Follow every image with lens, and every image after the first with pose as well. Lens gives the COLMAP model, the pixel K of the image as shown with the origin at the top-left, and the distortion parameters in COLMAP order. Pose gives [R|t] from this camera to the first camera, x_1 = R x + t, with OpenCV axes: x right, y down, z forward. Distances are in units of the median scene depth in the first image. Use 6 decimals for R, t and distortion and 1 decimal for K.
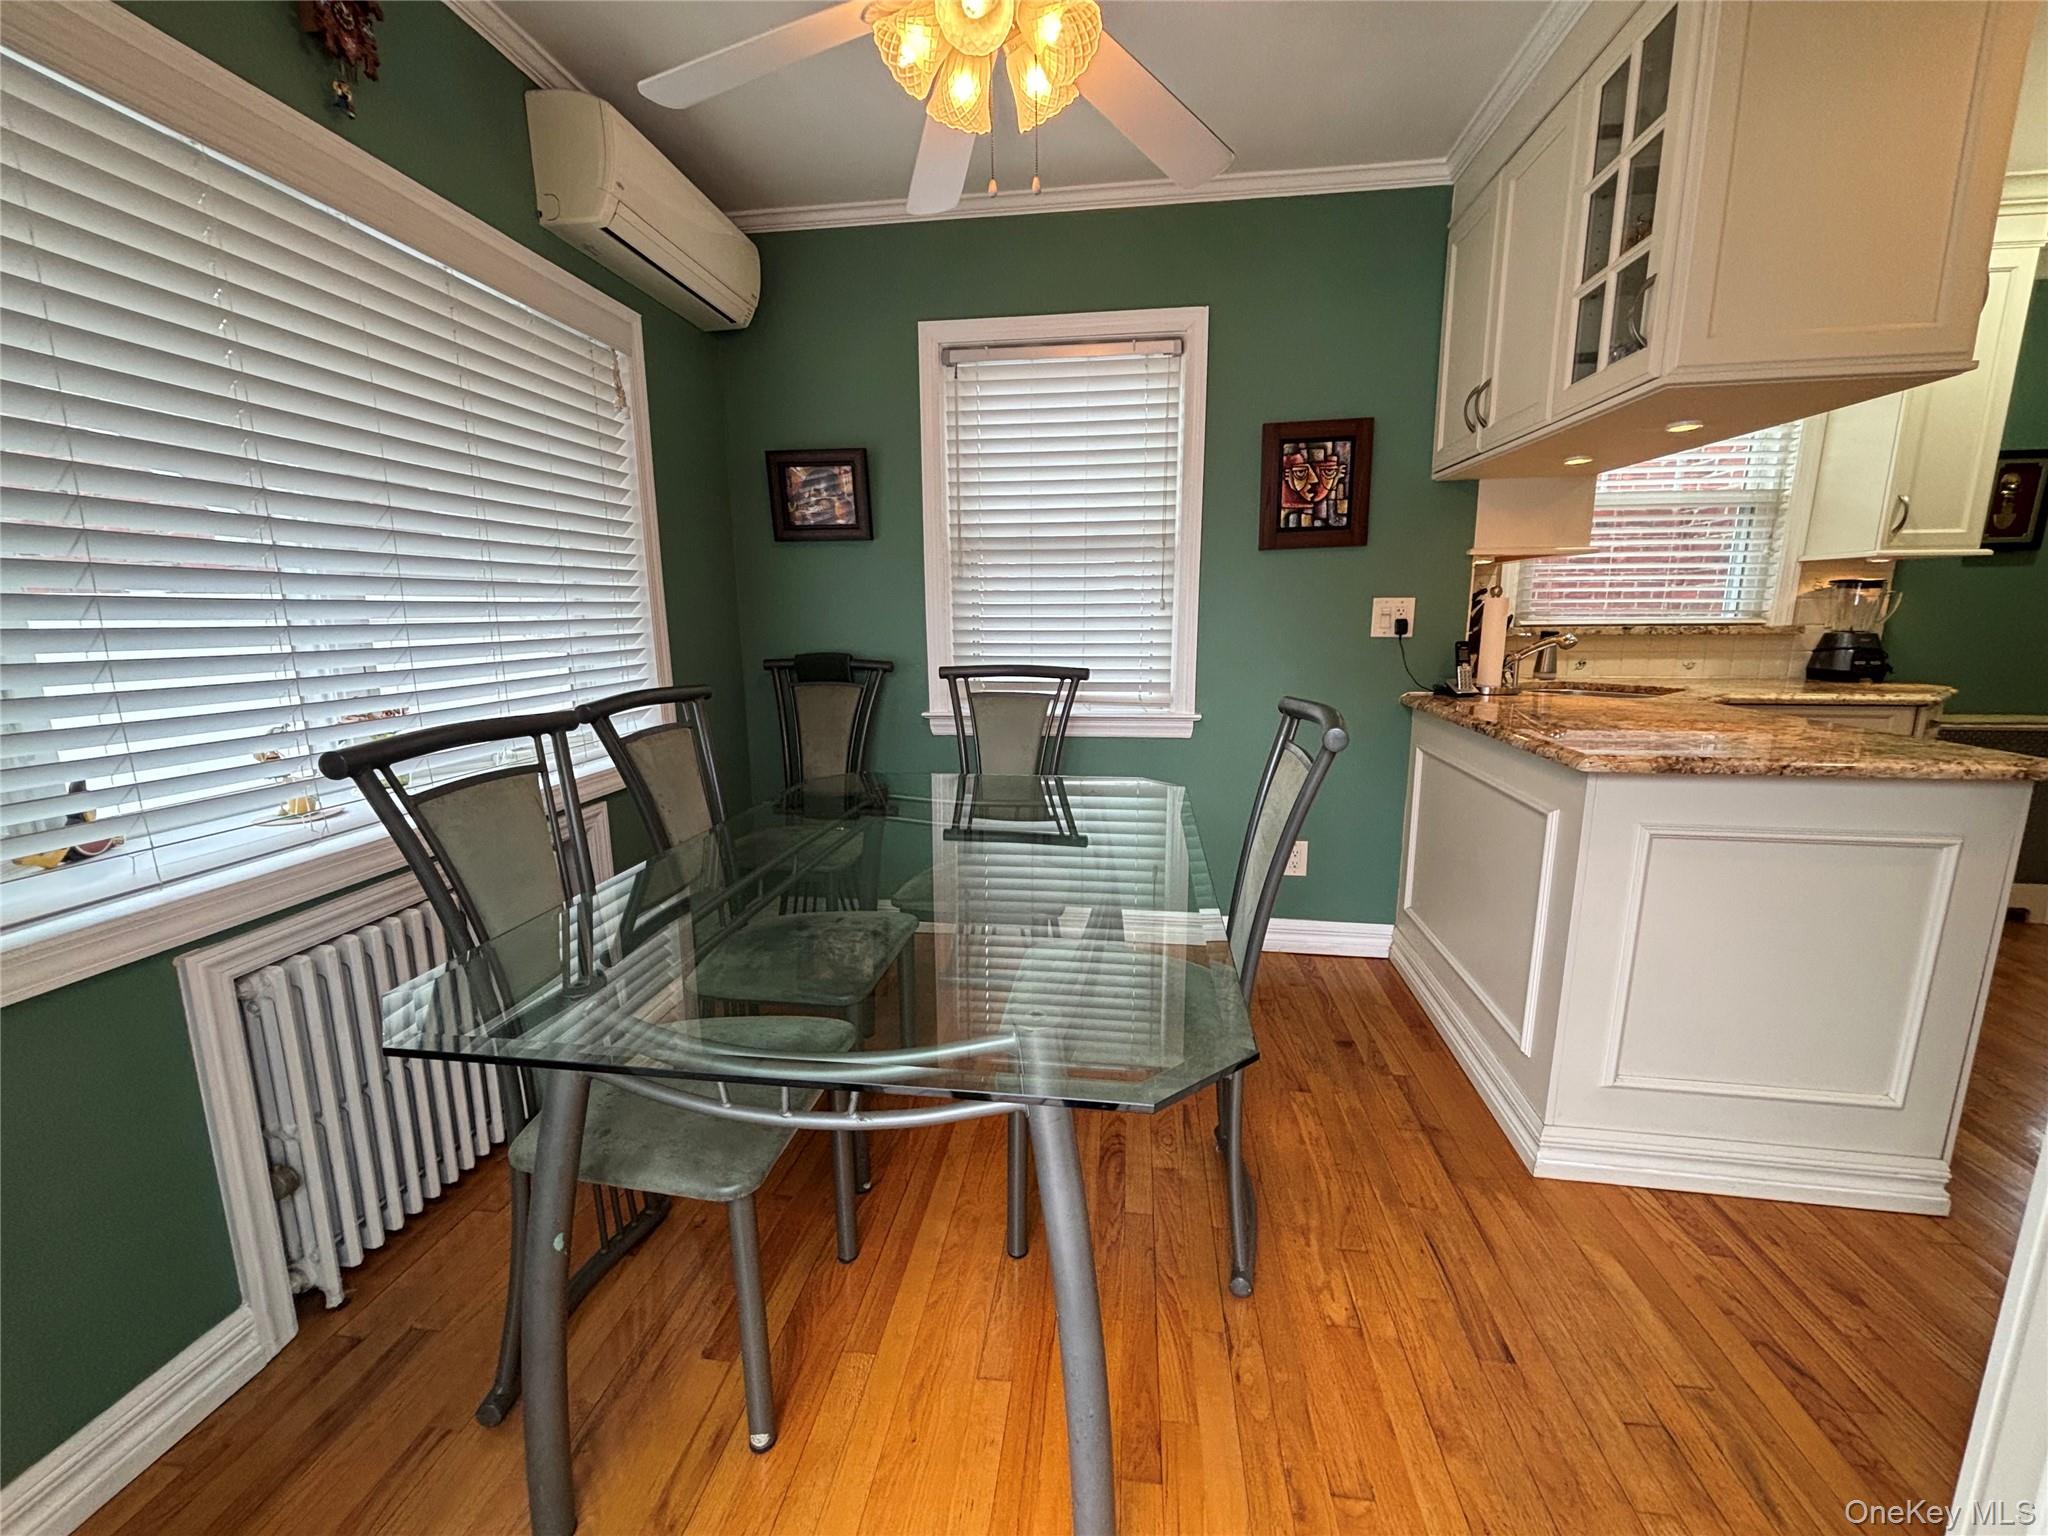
lens RADIAL K [[830.4, 0, 1011.7], [0, 830.4, 770.3], [0, 0, 1]] dist [-0.003967, 0.001411]
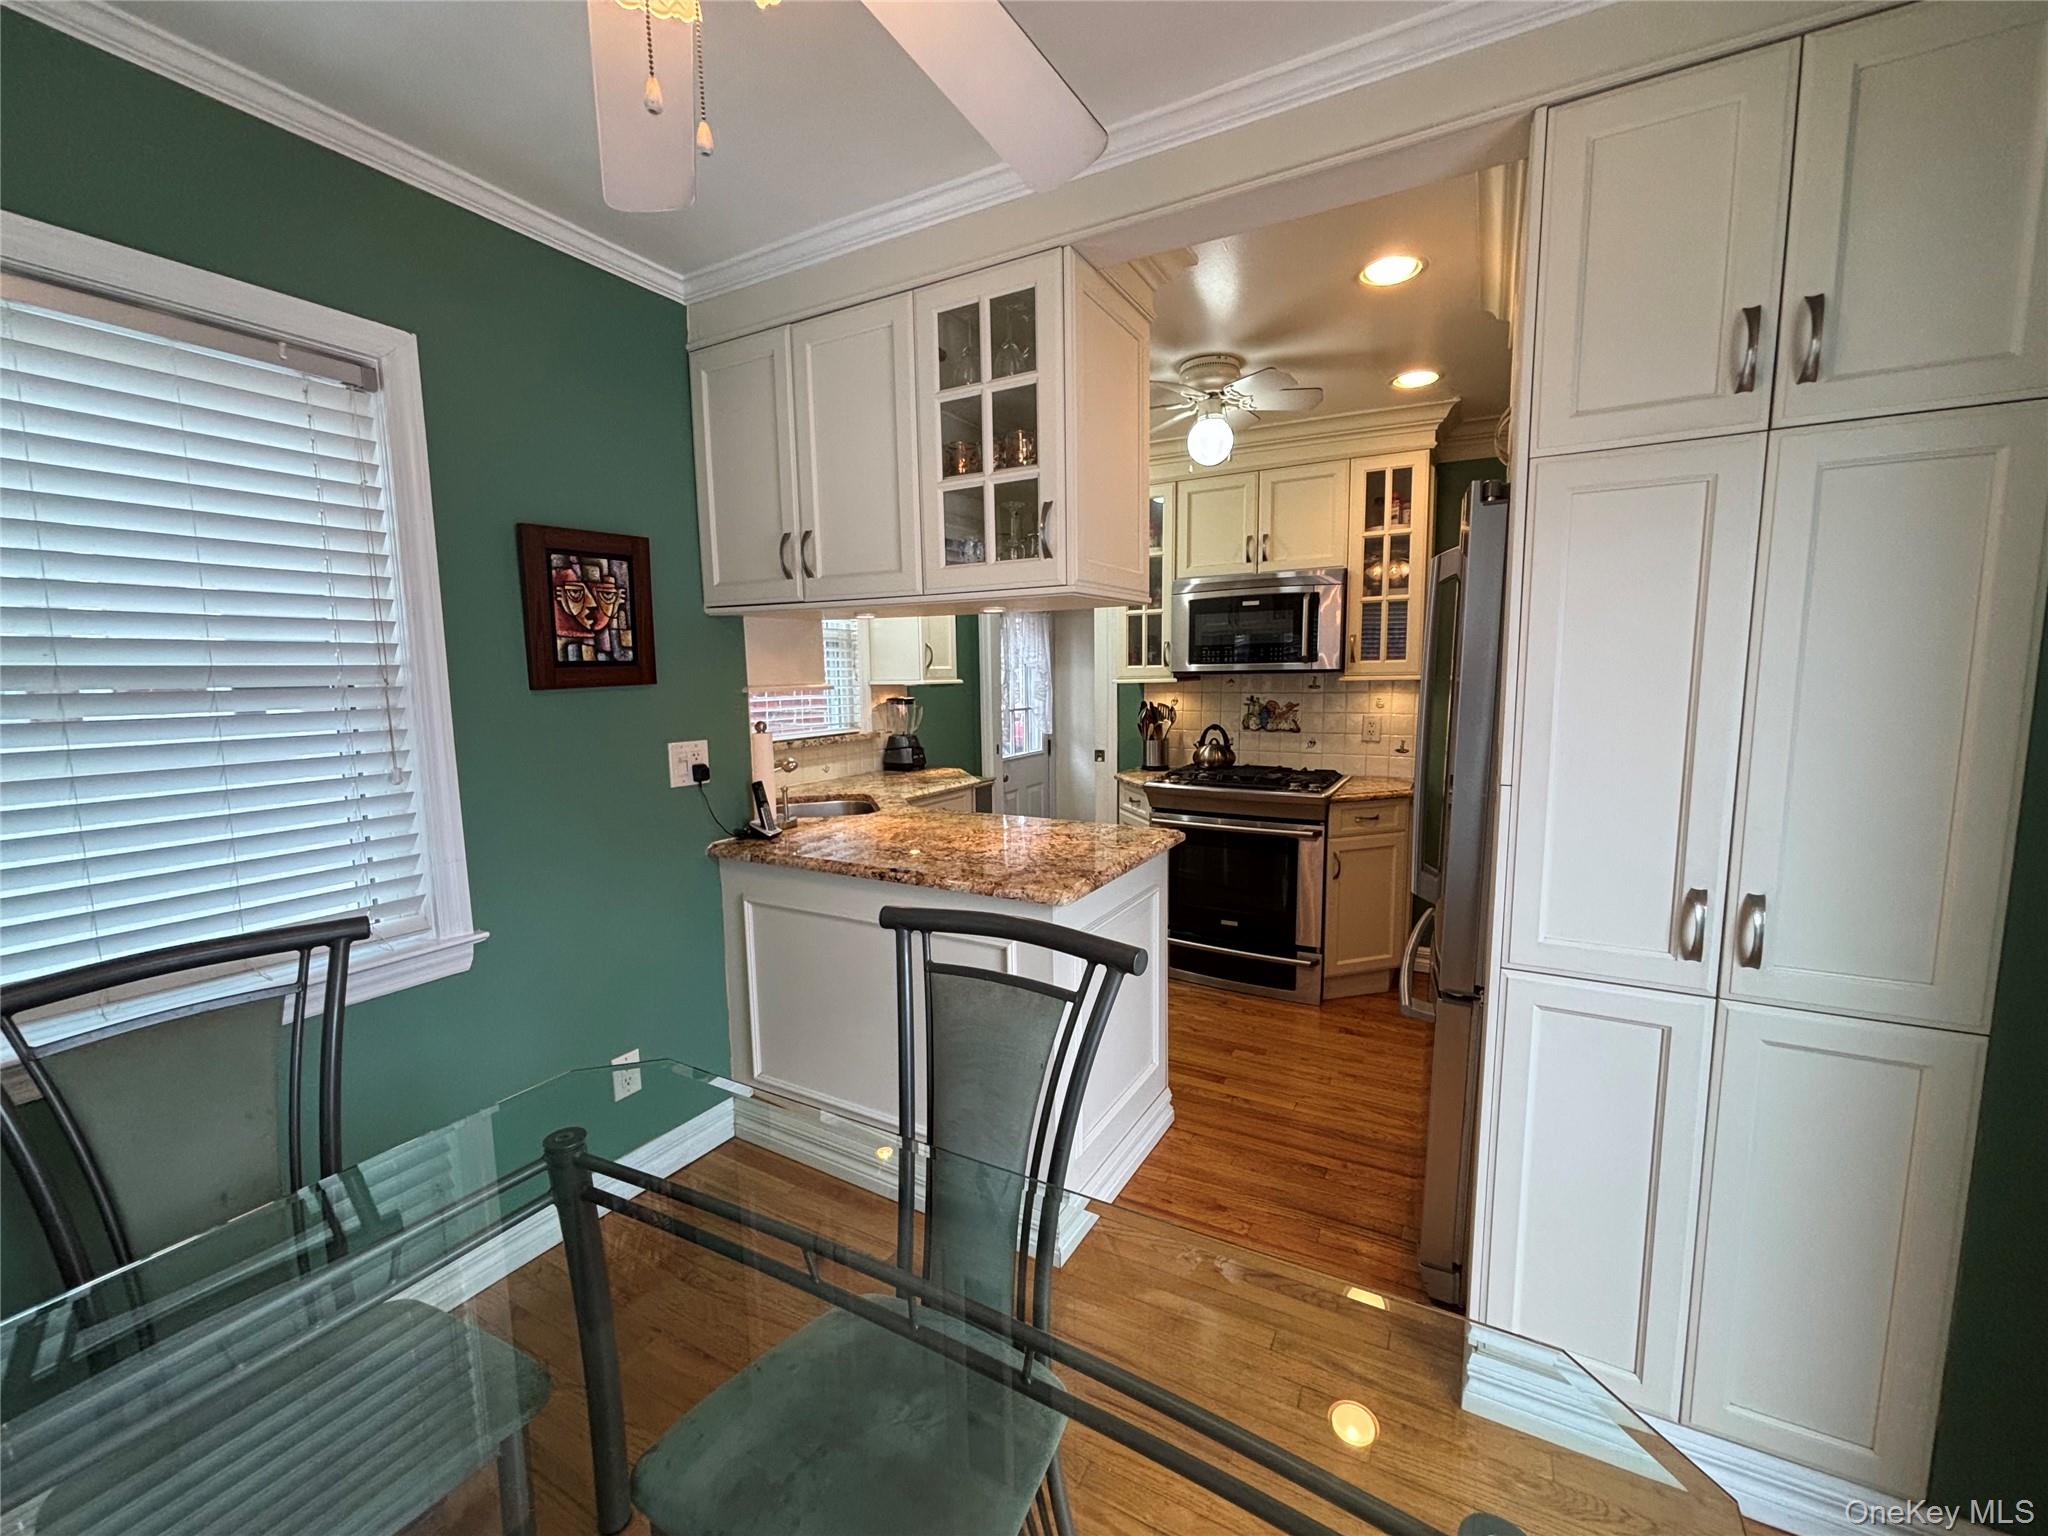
lens RADIAL K [[830.4, 0, 1013.9], [0, 830.4, 778.5], [0, 0, 1]] dist [-0.003967, 0.001411]
pose [[0.372607, -0.117637, 0.920503, -0.217965], [0.189009, 0.980761, 0.048830, -0.141579], [-0.908537, 0.155789, 0.387672, 0.337466]]
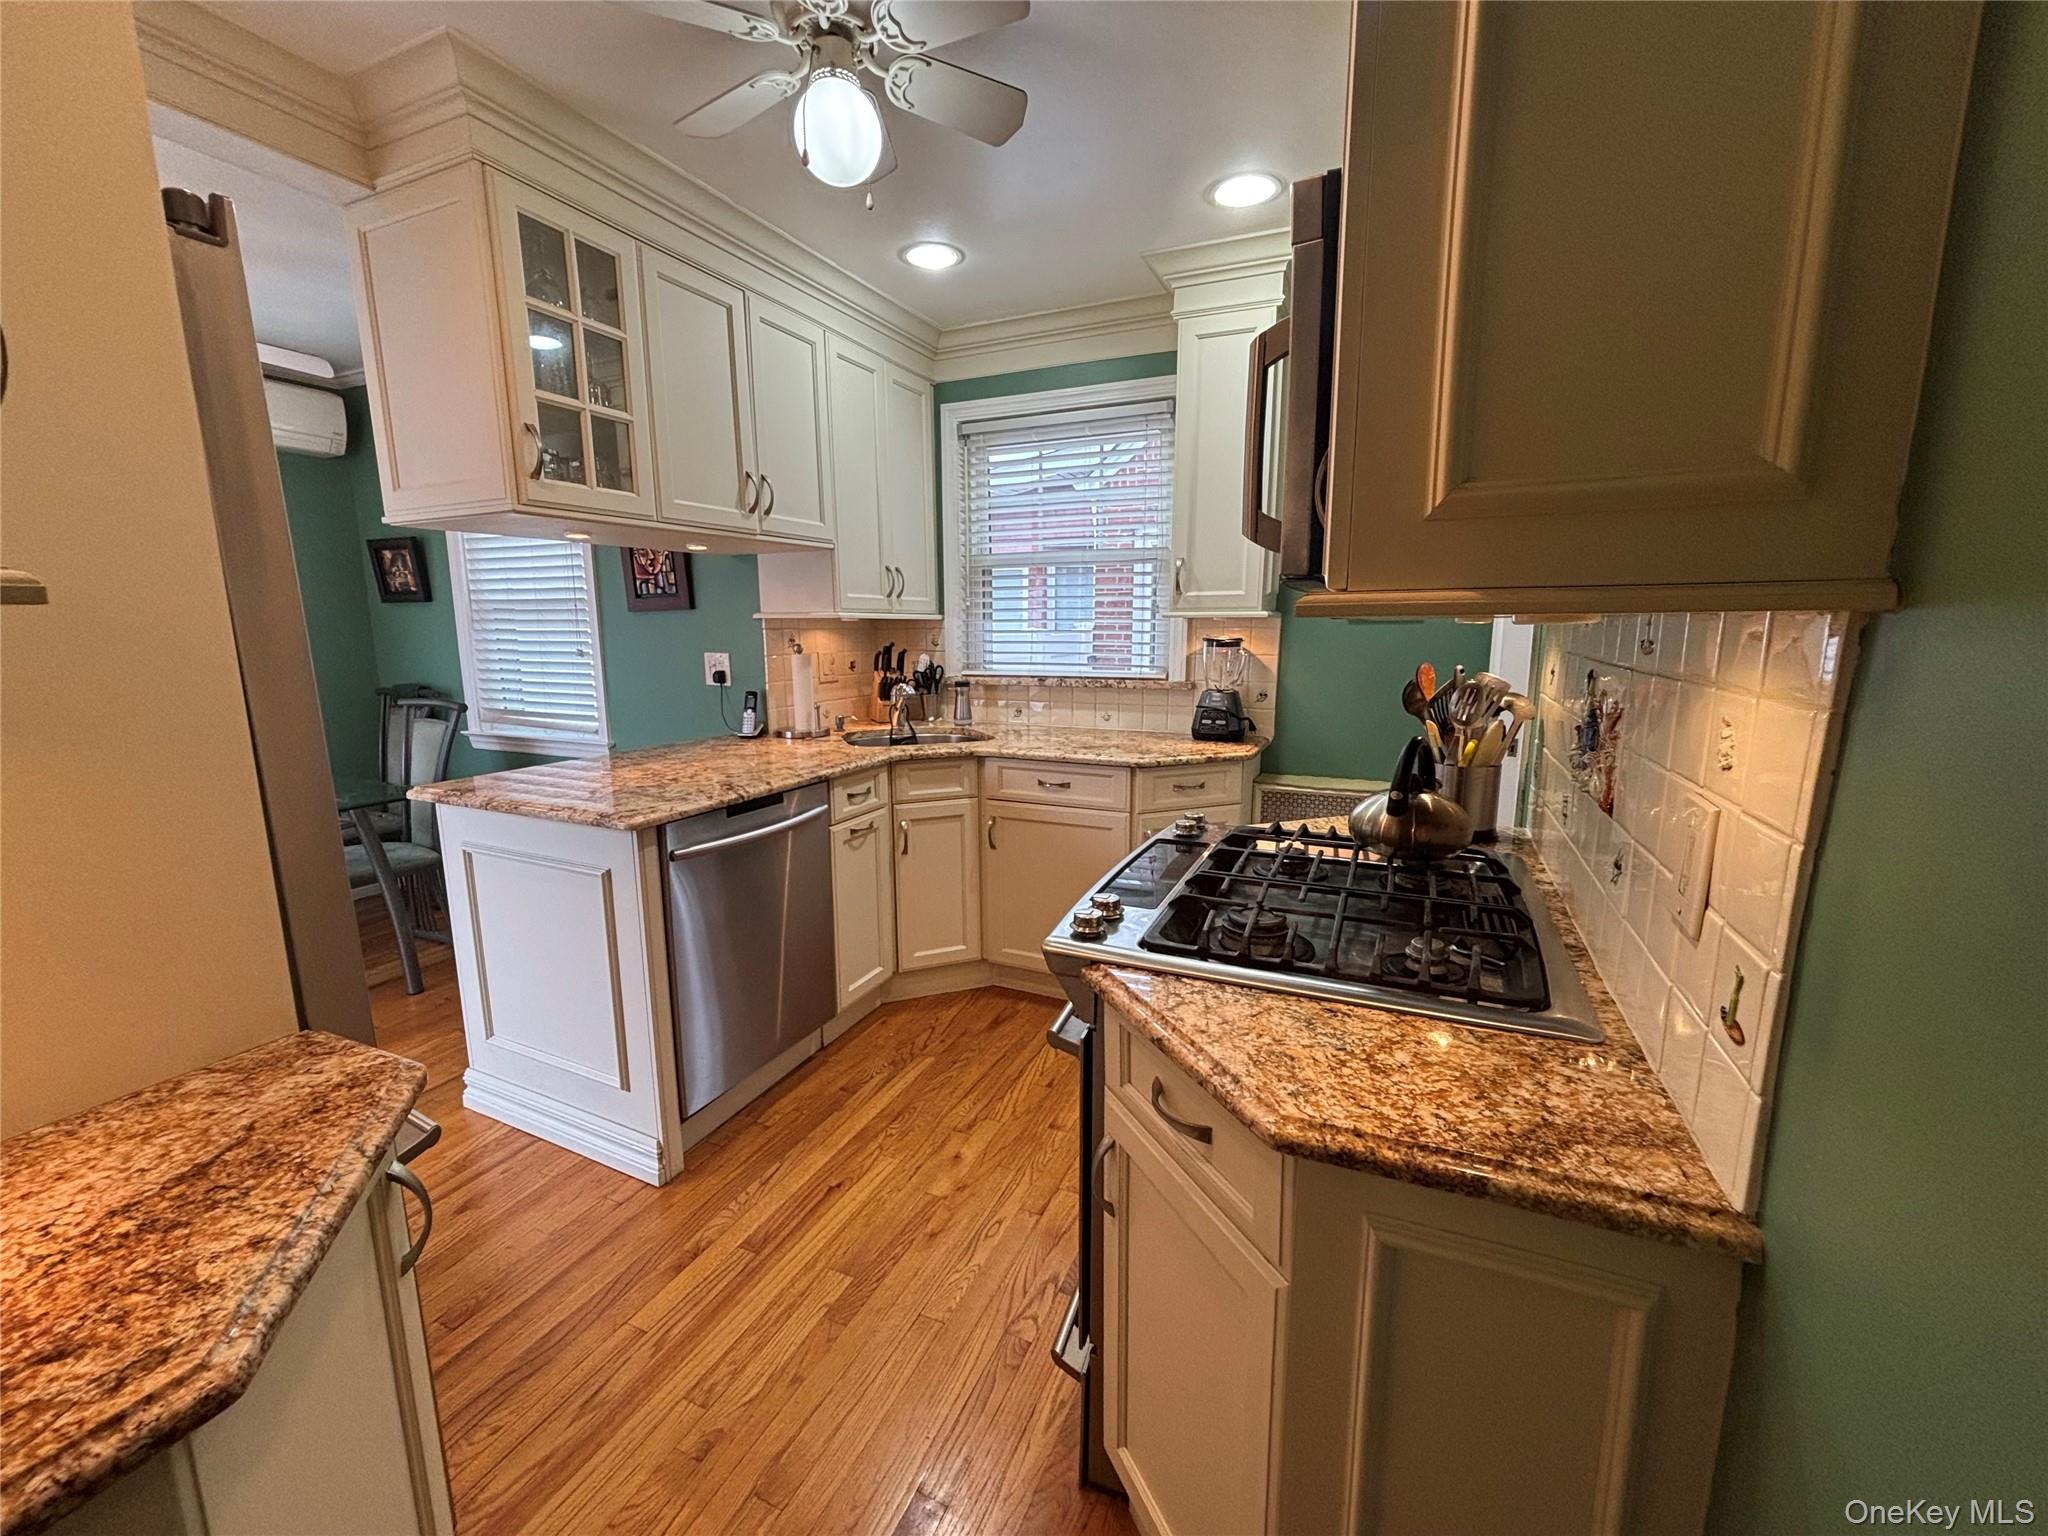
lens RADIAL K [[830.4, 0, 1015.3], [0, 830.4, 772.8], [0, 0, 1]] dist [-0.003967, 0.001411]
pose [[0.958613, 0.056886, -0.278971, 1.173738], [-0.061145, 0.998107, -0.006584, -0.051977], [0.278068, 0.023370, 0.960277, -0.019911]]
